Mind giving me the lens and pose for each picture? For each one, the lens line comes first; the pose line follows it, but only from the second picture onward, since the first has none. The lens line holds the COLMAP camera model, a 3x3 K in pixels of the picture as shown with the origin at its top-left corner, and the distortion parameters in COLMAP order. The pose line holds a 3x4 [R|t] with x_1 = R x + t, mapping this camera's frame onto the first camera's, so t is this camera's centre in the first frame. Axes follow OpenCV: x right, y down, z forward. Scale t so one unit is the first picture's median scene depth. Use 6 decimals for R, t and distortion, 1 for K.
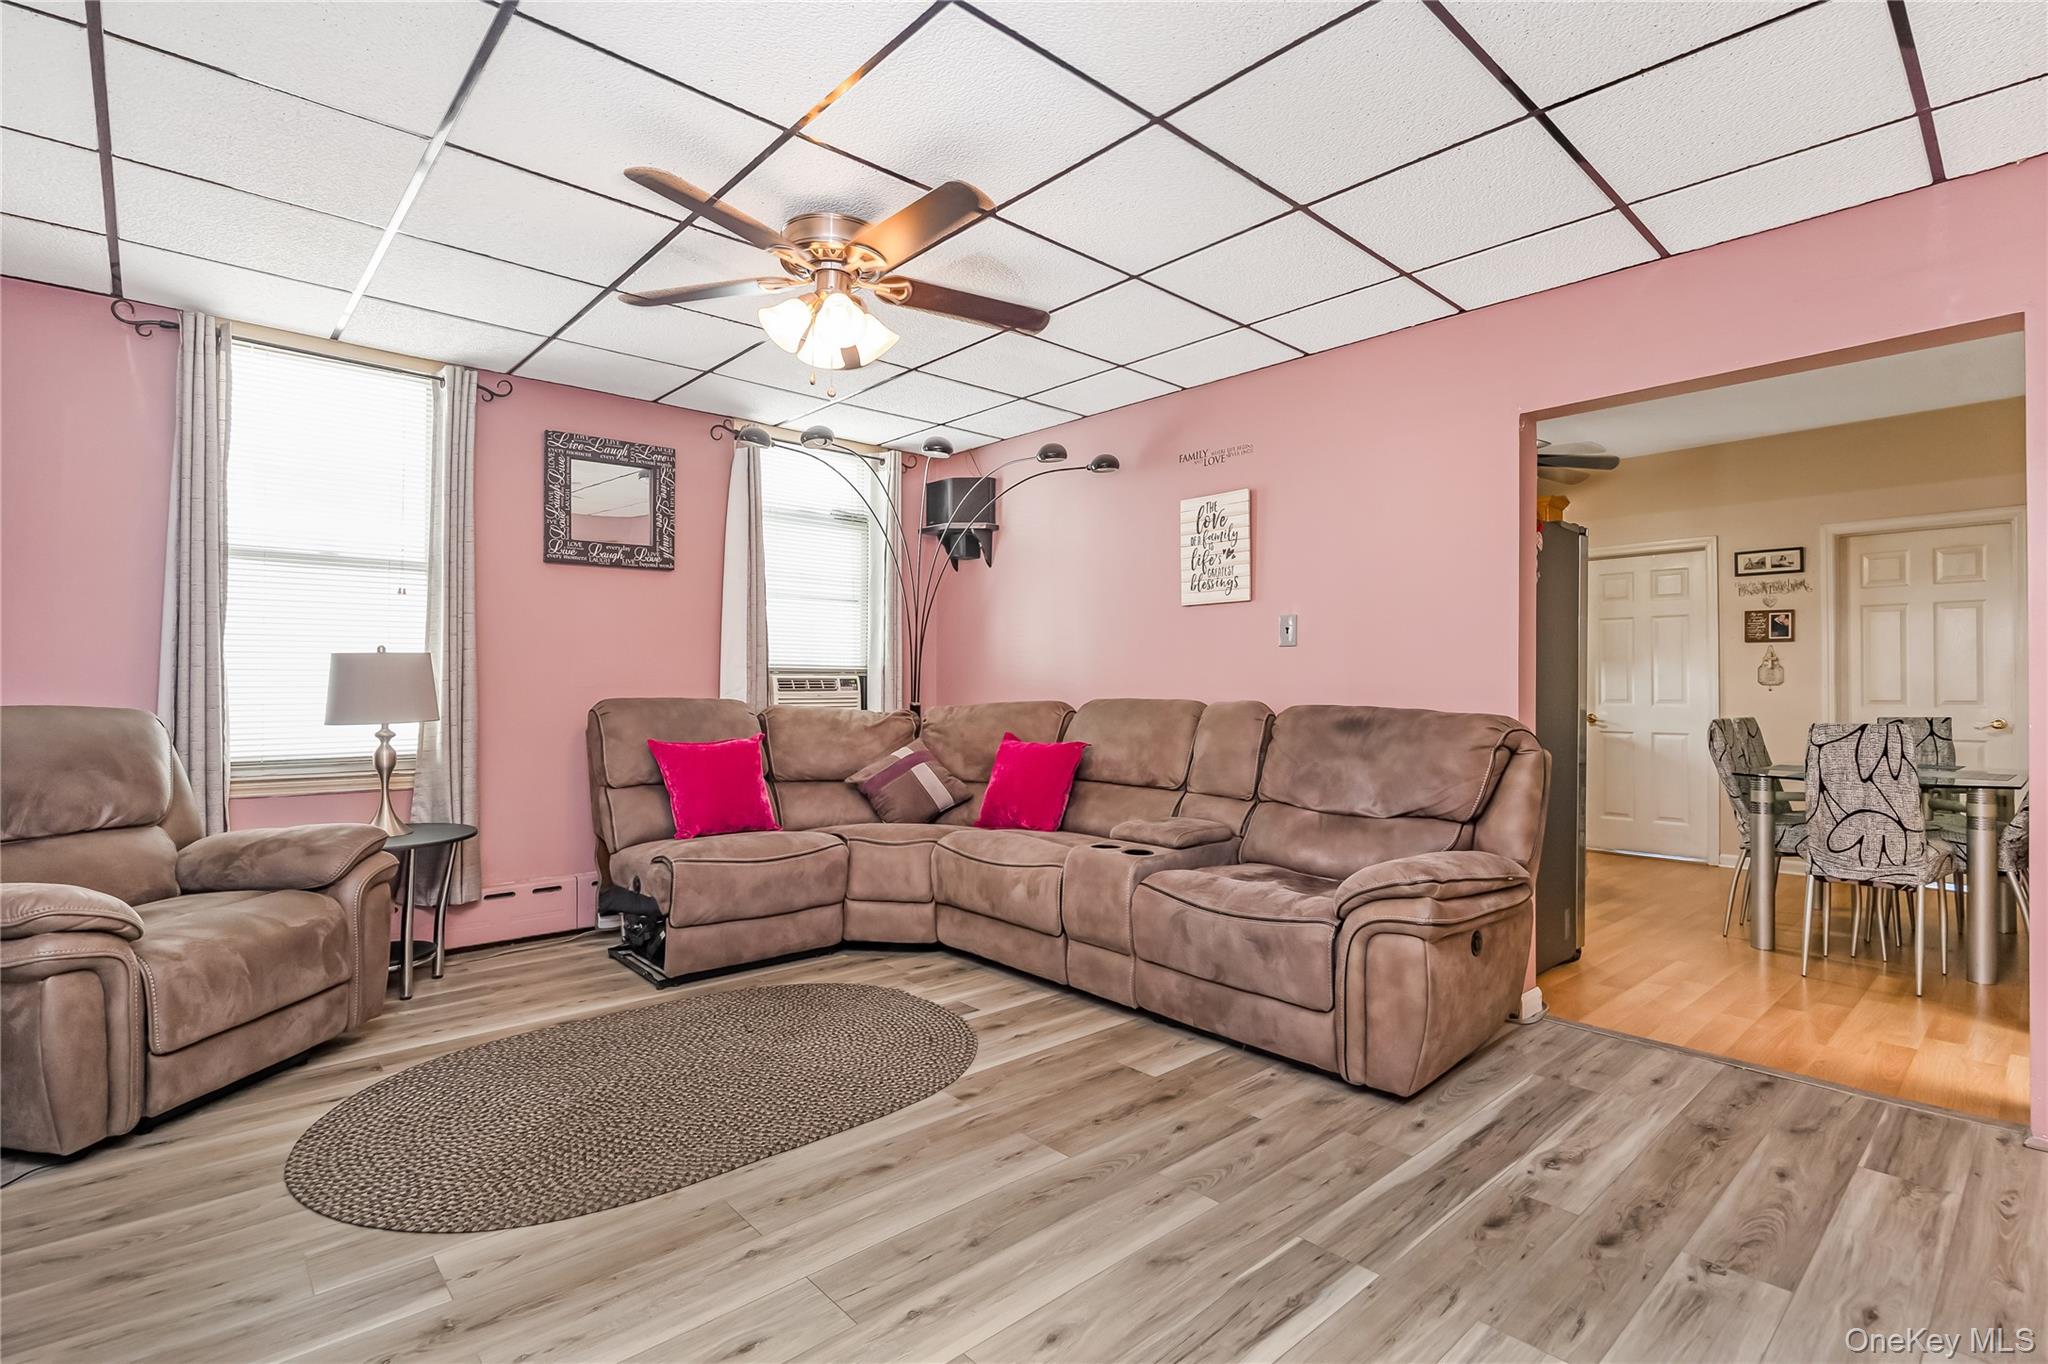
lens RADIAL K [[970.5, 0, 1028.1], [0, 970.5, 686.9], [0, 0, 1]] dist [-0.010446, -0.000614]
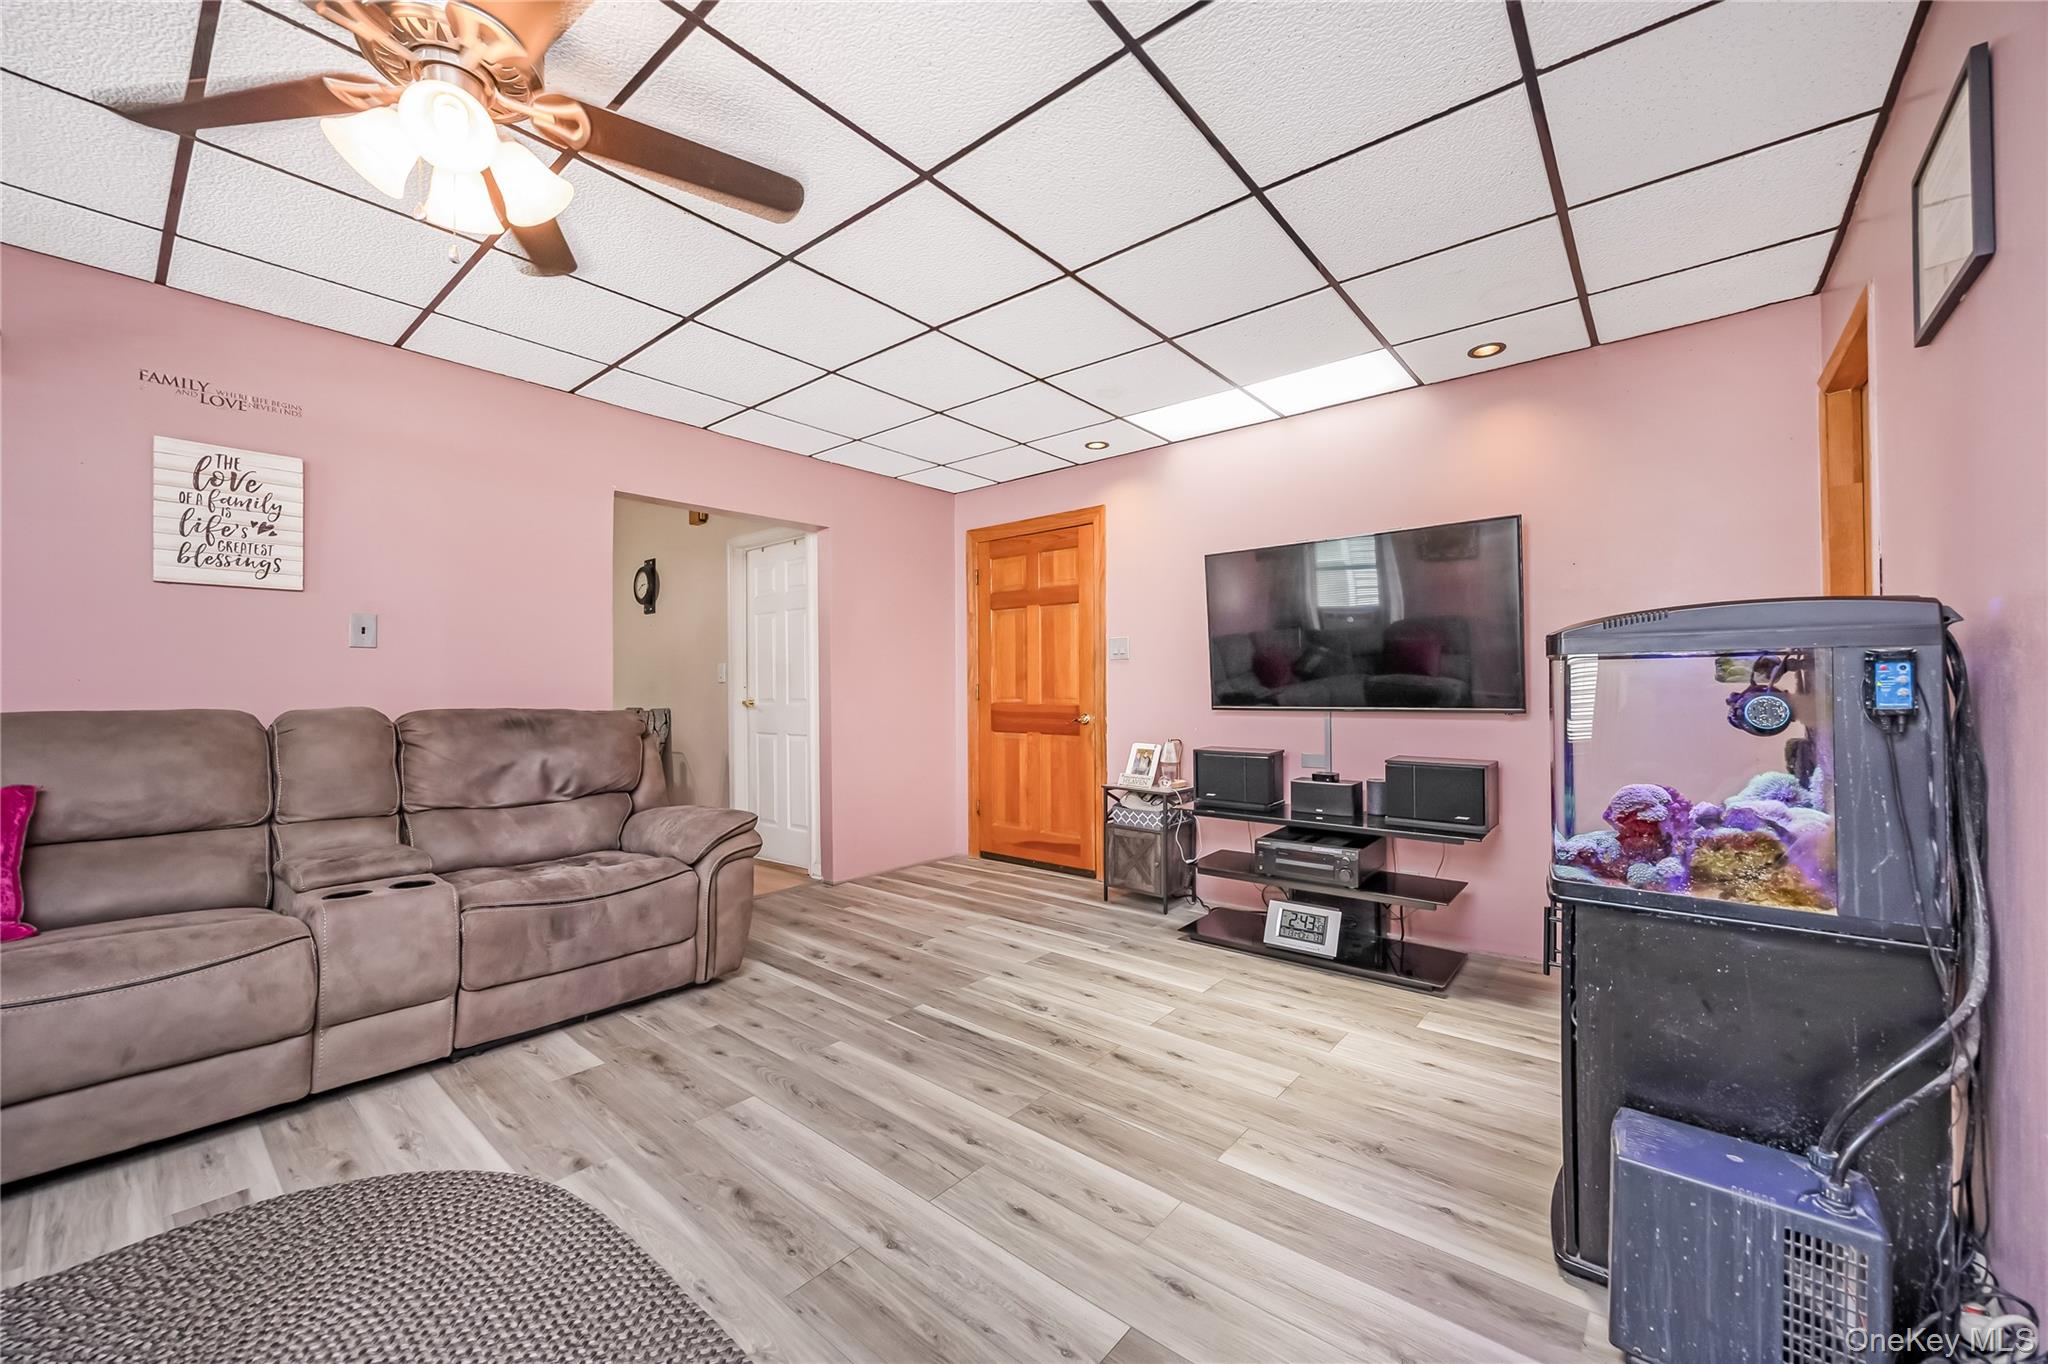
lens RADIAL K [[785.9, 0, 1022.8], [0, 785.9, 687.2], [0, 0, 1]] dist [-0.005958, -0.000176]
pose [[-0.129382, 0.000326, 0.991595, -0.672579], [0.004373, 0.999990, 0.000242, -0.001830], [-0.991585, 0.004367, -0.129382, 0.578396]]
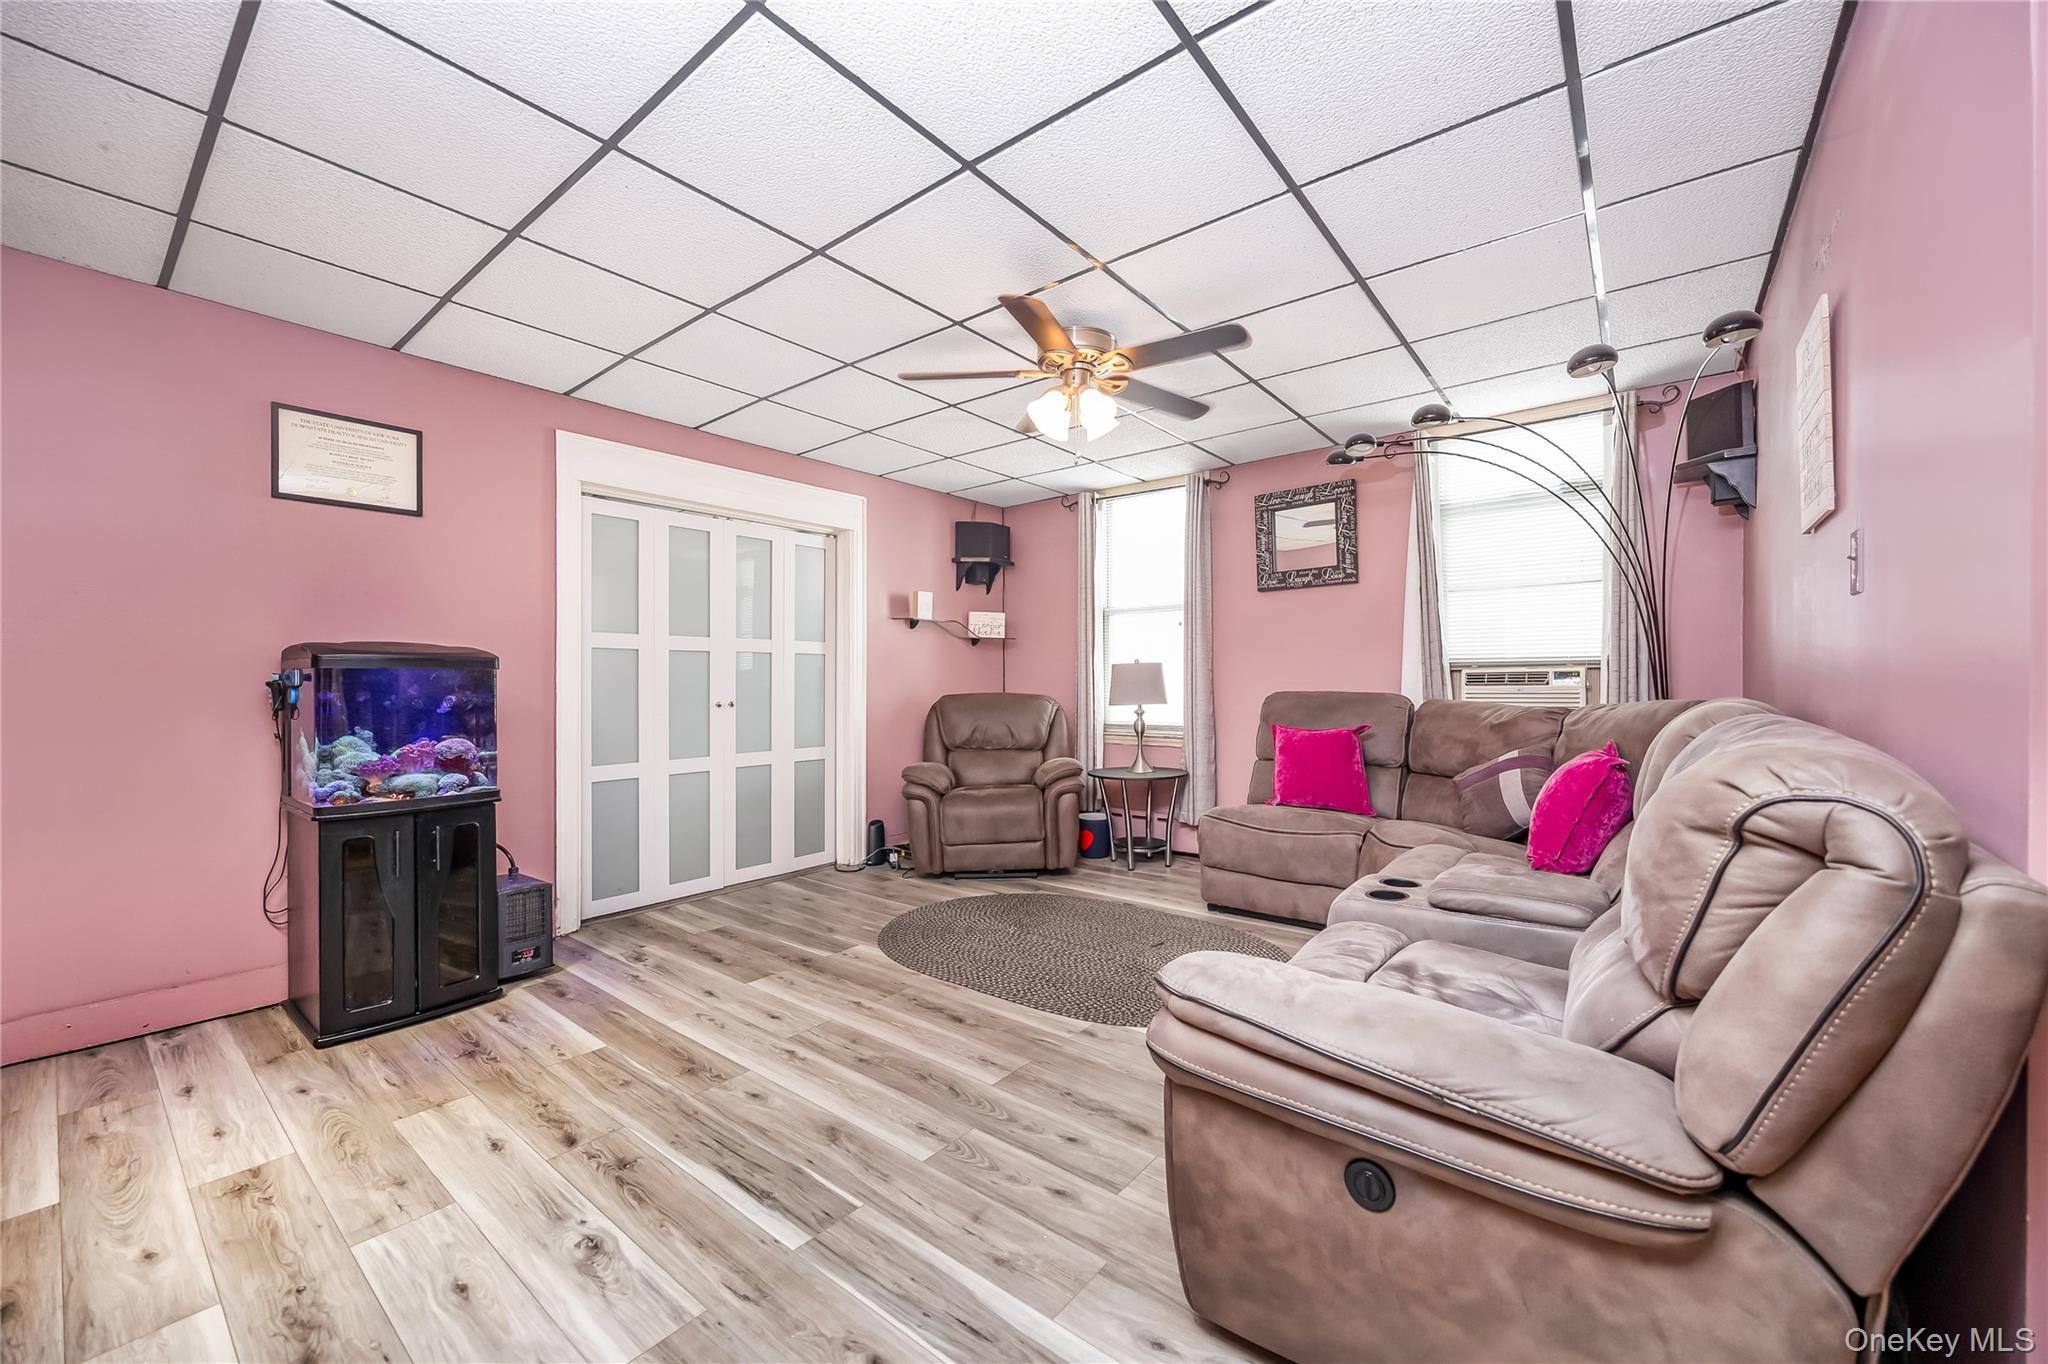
lens RADIAL K [[785.9, 0, 1025.2], [0, 785.9, 676.0], [0, 0, 1]] dist [-0.005958, -0.000176]
pose [[0.161028, -0.012239, -0.986874, 0.718609], [0.007716, 0.999908, -0.011142, 0.000833], [0.986920, -0.005821, 0.161108, 0.643298]]
